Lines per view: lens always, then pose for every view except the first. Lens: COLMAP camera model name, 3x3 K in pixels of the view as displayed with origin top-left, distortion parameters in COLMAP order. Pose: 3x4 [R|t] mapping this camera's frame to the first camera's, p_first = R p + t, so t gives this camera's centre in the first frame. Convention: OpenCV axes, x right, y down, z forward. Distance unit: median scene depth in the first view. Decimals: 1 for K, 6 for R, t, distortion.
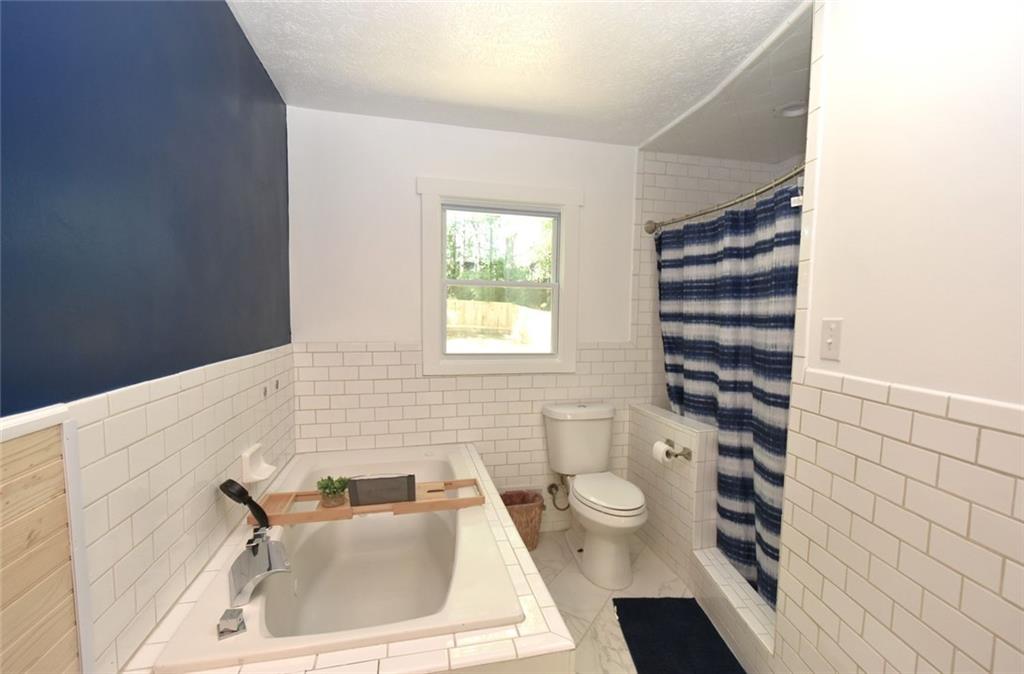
lens RADIAL K [[452.4, 0, 519.8], [0, 452.4, 350.2], [0, 0, 1]] dist [0.004494, -0.004429]
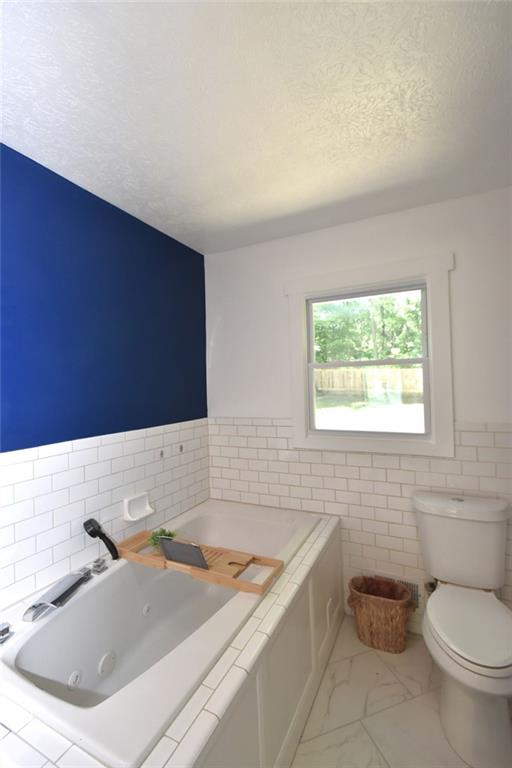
lens RADIAL K [[339.3, 0, 260.5], [0, 339.3, 381.5], [0, 0, 1]] dist [0.004494, -0.004429]
pose [[0.765646, -0.041714, -0.641909, 0.277024], [-0.012803, 0.996709, -0.080041, -0.041284], [0.643135, 0.069501, 0.762592, 0.268760]]
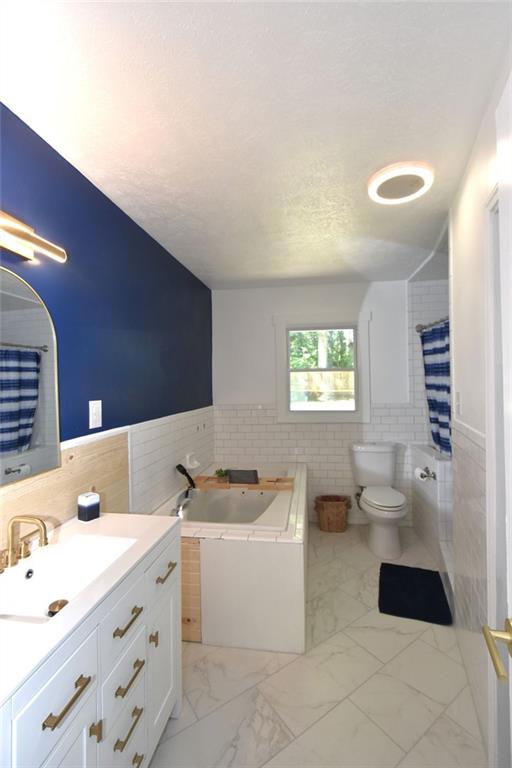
lens RADIAL K [[339.3, 0, 263.4], [0, 339.3, 382.1], [0, 0, 1]] dist [0.004494, -0.004429]
pose [[0.925877, -0.030941, -0.376556, 0.242065], [0.001073, 0.996852, -0.079272, 0.000961], [0.377824, 0.072992, 0.922996, -0.271366]]
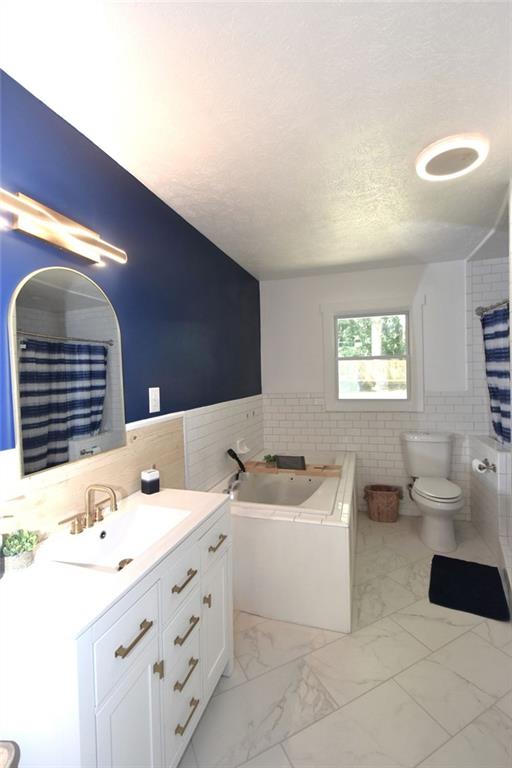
lens RADIAL K [[339.3, 0, 262.2], [0, 339.3, 381.9], [0, 0, 1]] dist [0.004494, -0.004429]
pose [[0.857119, -0.026094, -0.514457, 0.262055], [-0.000764, 0.998651, -0.051925, 0.008850], [0.515117, 0.044898, 0.855943, -0.286092]]
